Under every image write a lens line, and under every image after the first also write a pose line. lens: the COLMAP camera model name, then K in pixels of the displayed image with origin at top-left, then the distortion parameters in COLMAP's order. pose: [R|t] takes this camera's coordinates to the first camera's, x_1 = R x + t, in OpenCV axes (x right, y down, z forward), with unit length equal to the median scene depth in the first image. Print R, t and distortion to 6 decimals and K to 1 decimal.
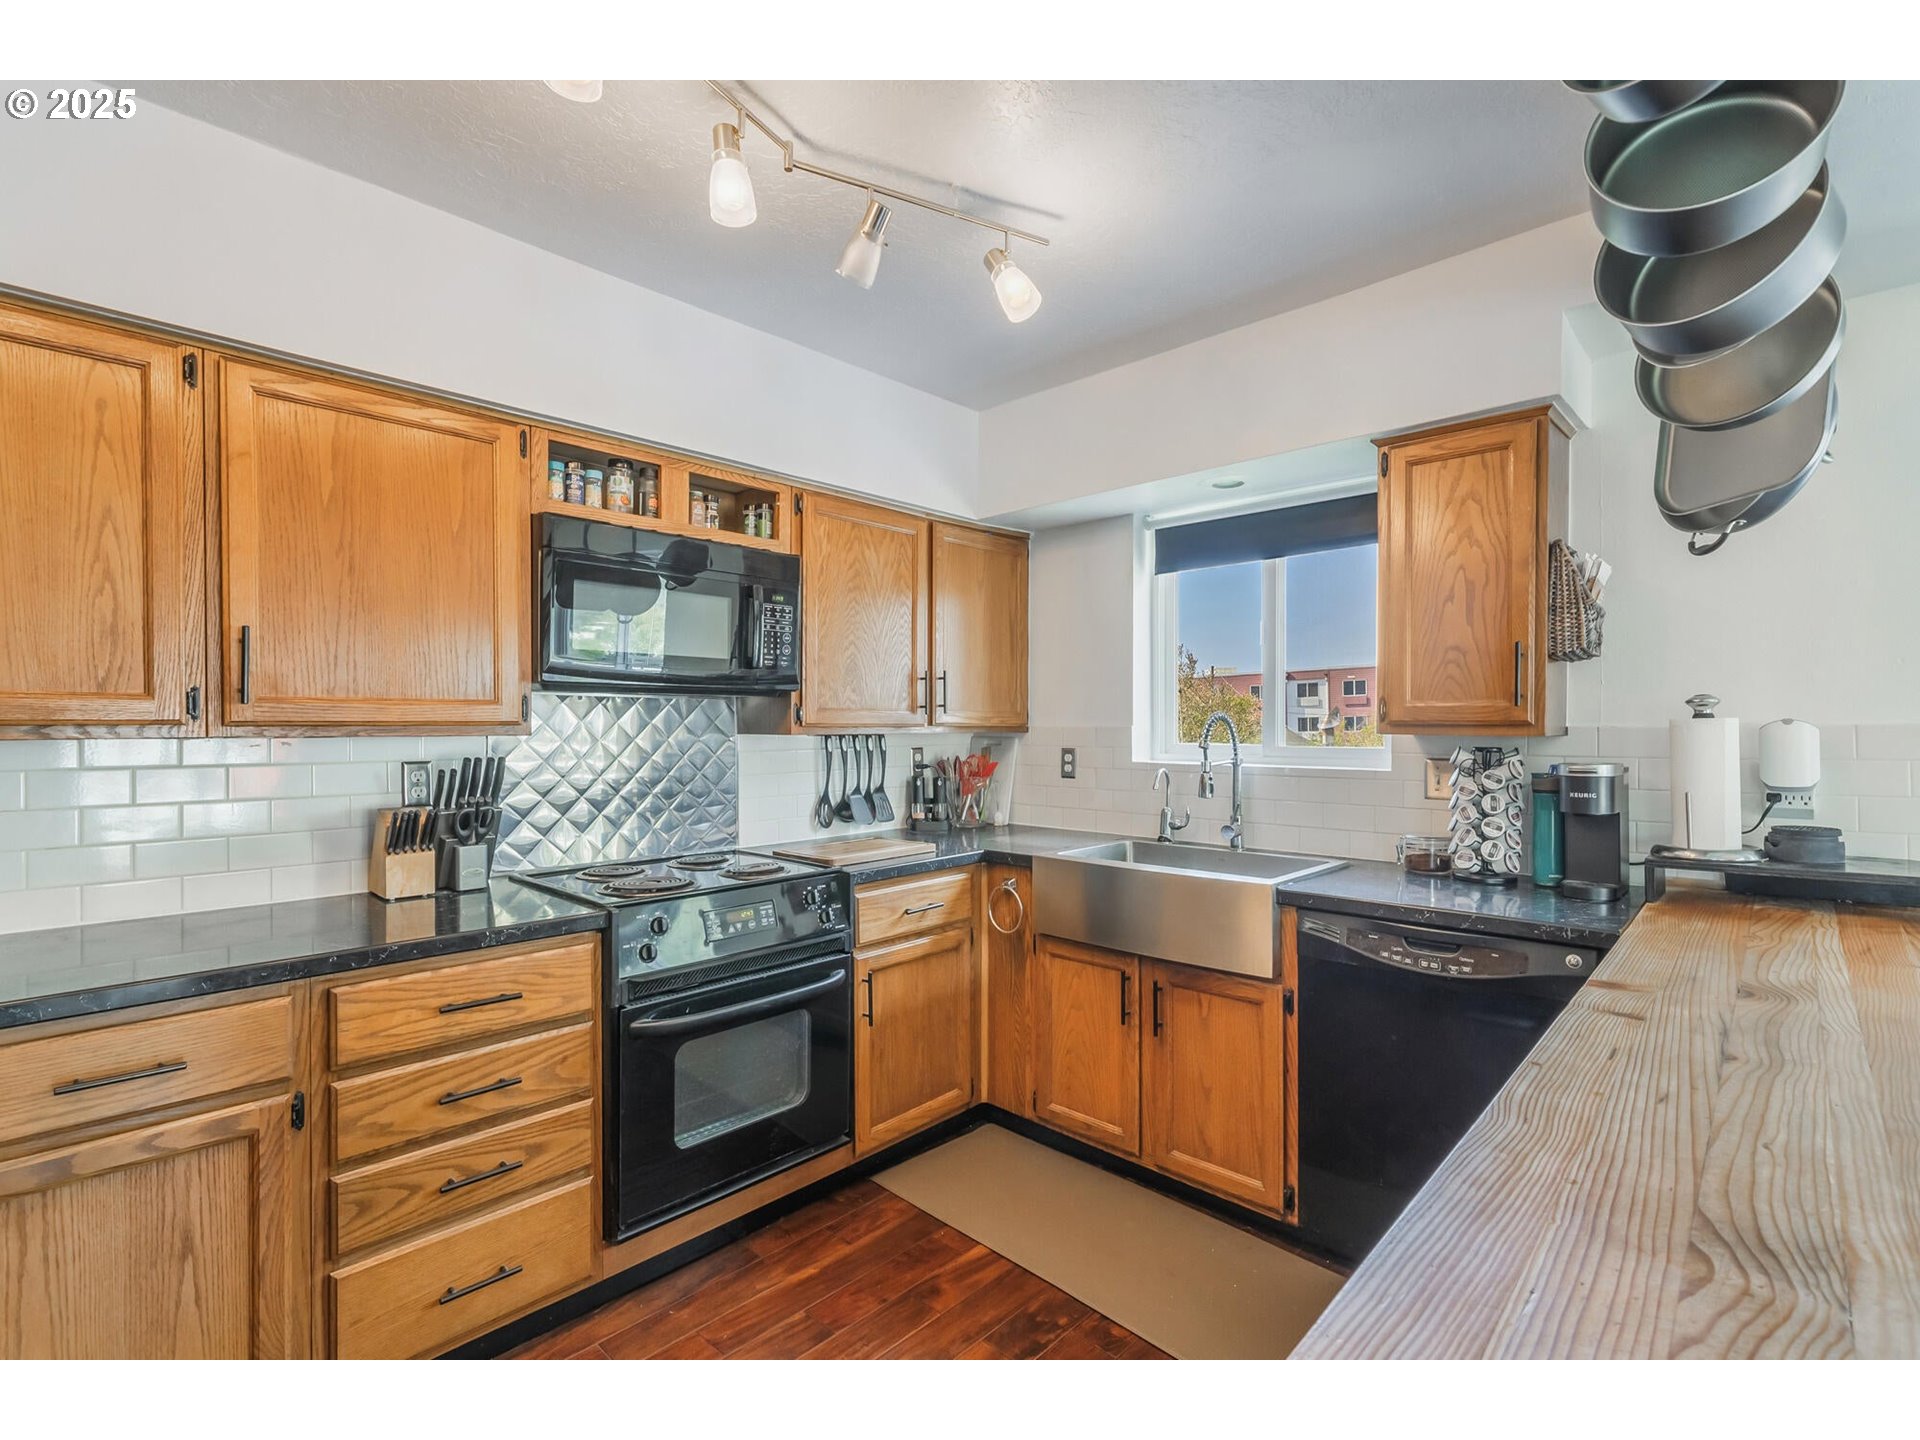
lens RADIAL K [[908.0, 0, 958.5], [0, 908.0, 736.5], [0, 0, 1]] dist [0.000048, 0.001973]
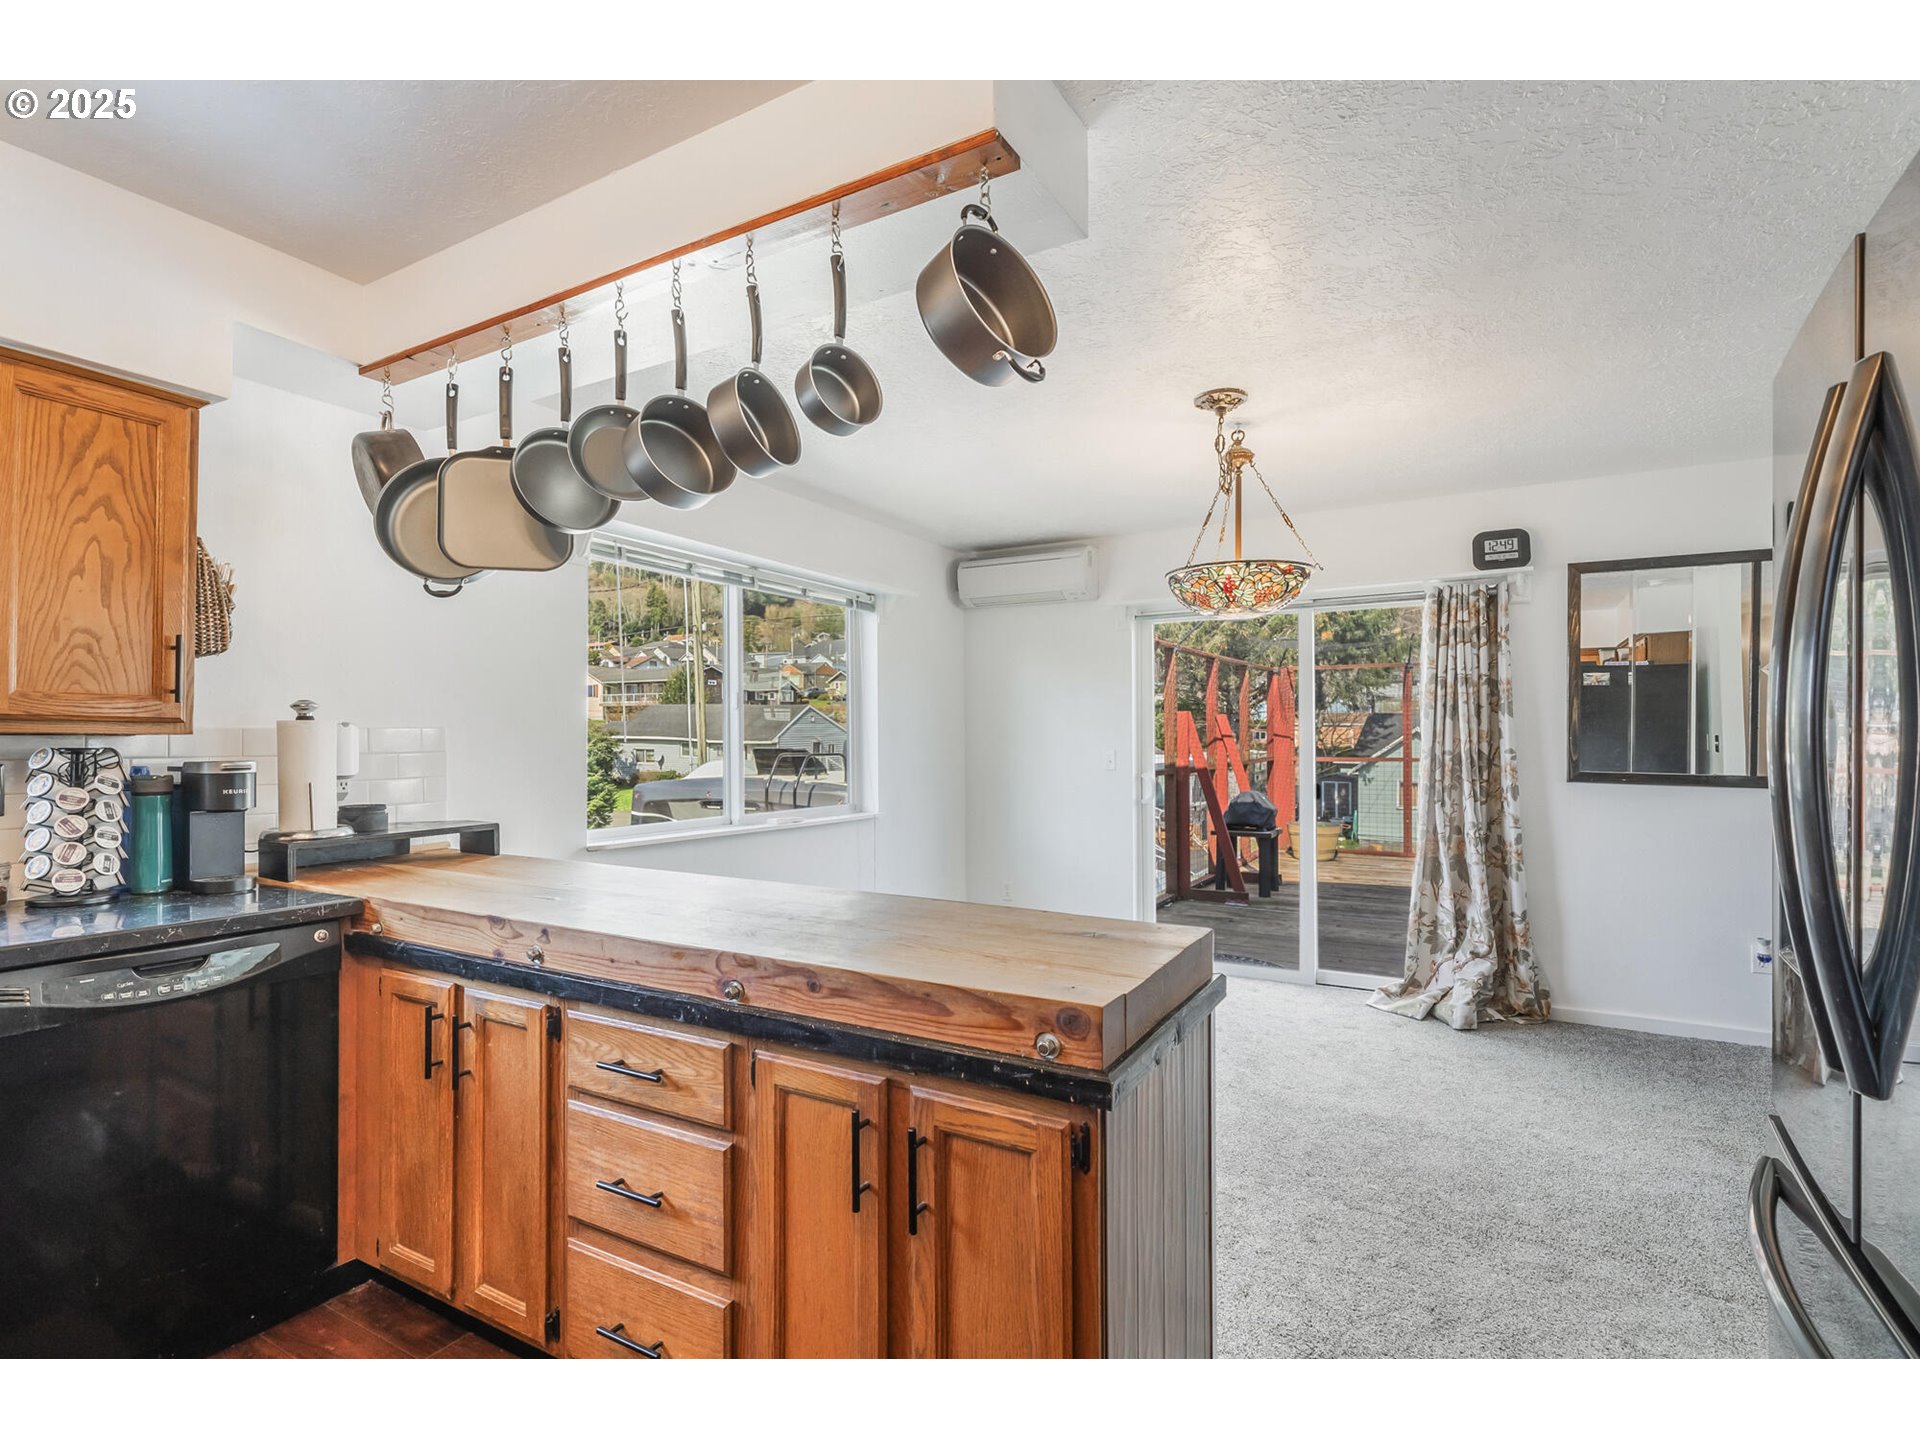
lens RADIAL K [[908.0, 0, 933.5], [0, 908.0, 732.2], [0, 0, 1]] dist [0.000048, 0.001973]
pose [[-0.210045, 0.014371, 0.977586, -0.410273], [0.008006, 0.999884, -0.012978, 0.013804], [-0.977659, 0.005100, -0.210136, 0.363130]]
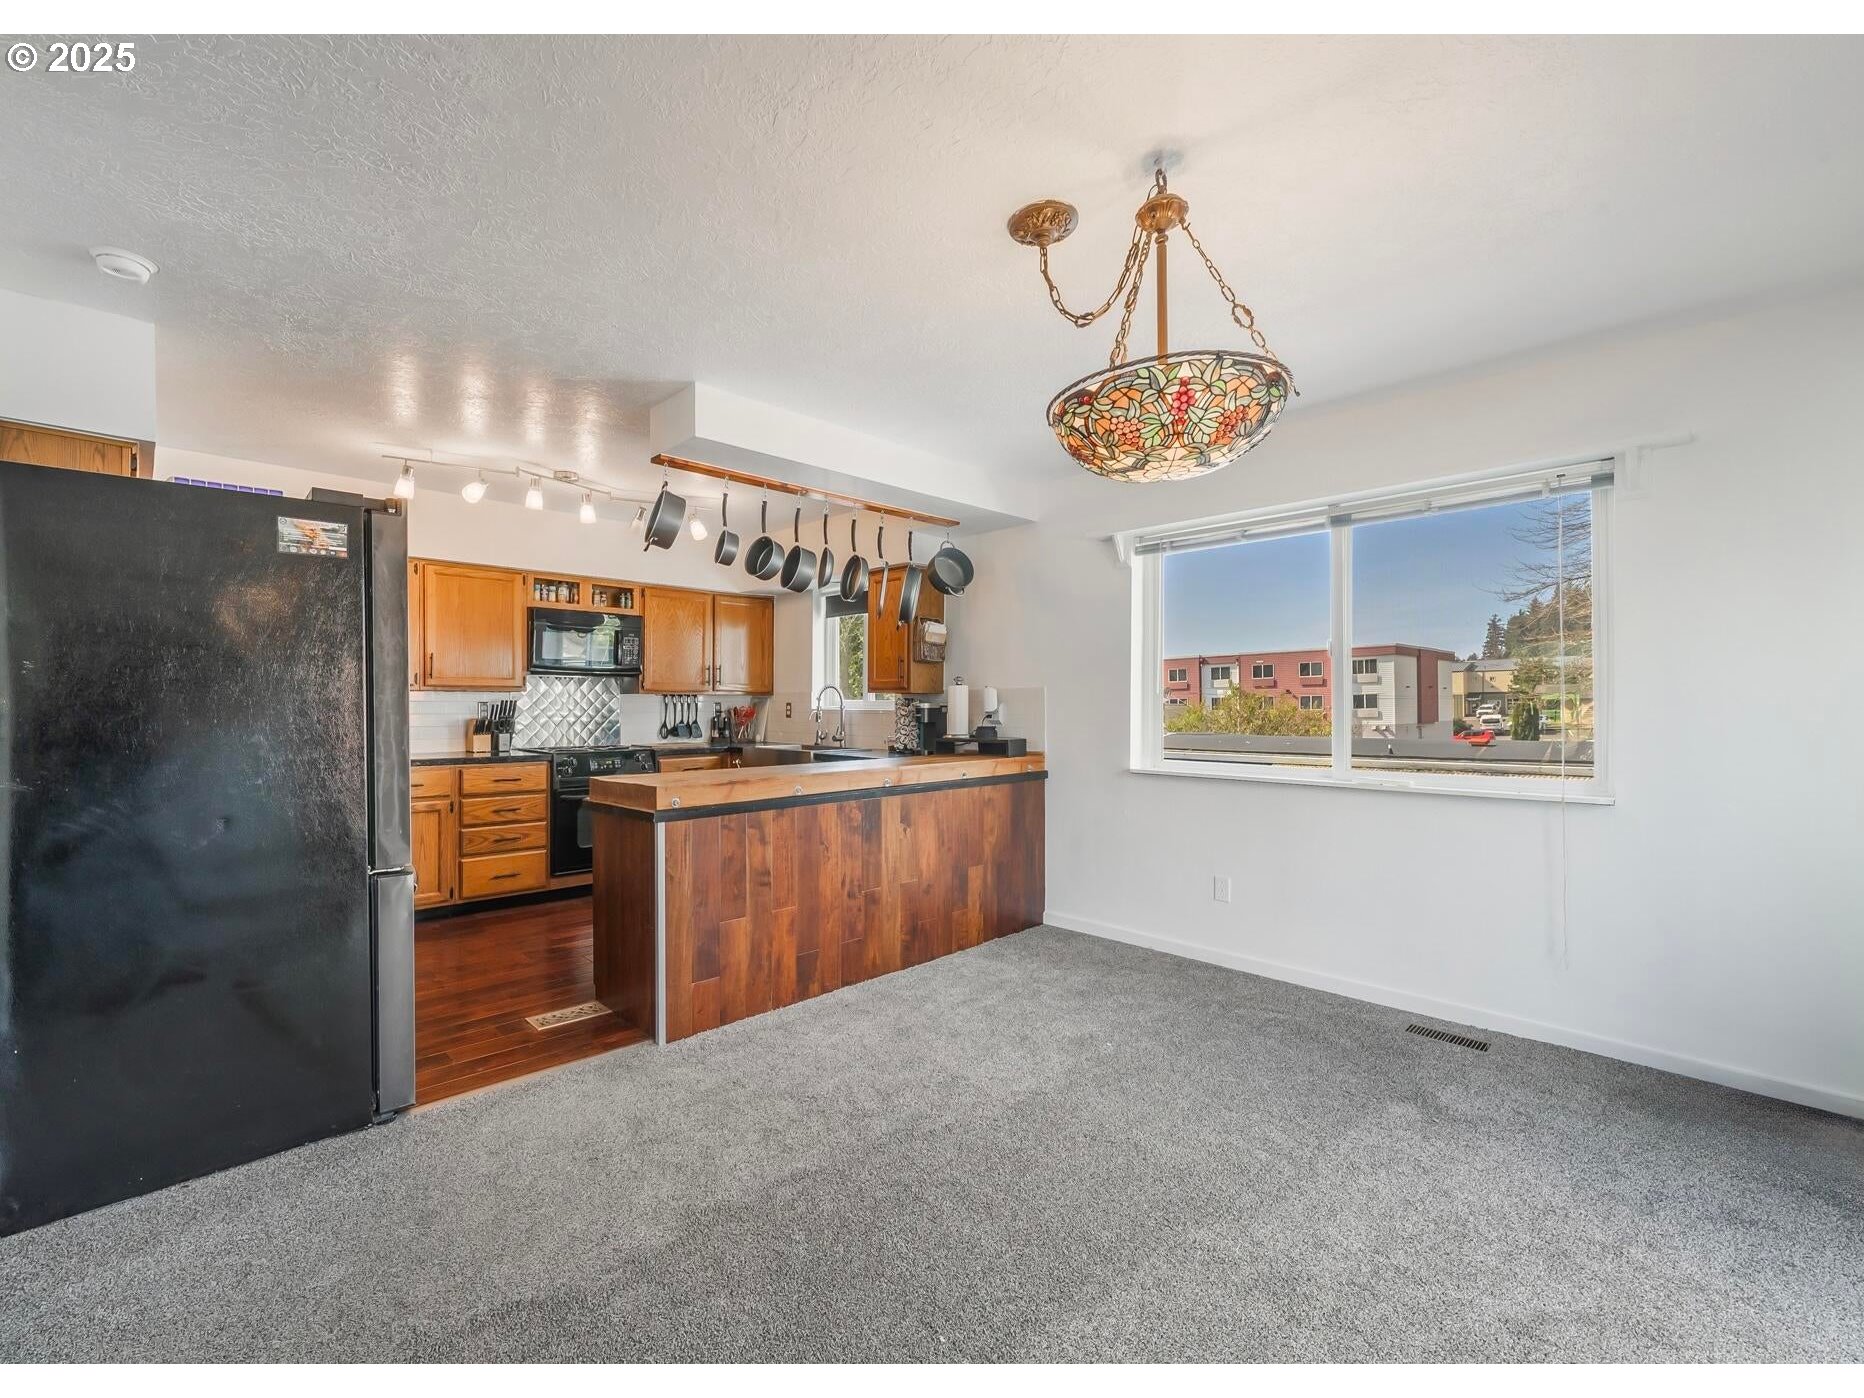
lens RADIAL K [[881.5, 0, 903.5], [0, 881.5, 699.9], [0, 0, 1]] dist [0.000048, 0.001973]
pose [[0.998693, 0.001075, -0.051099, 0.670710], [-0.002112, 0.999793, -0.020241, 0.064707], [0.051066, 0.020322, 0.998488, -1.333884]]
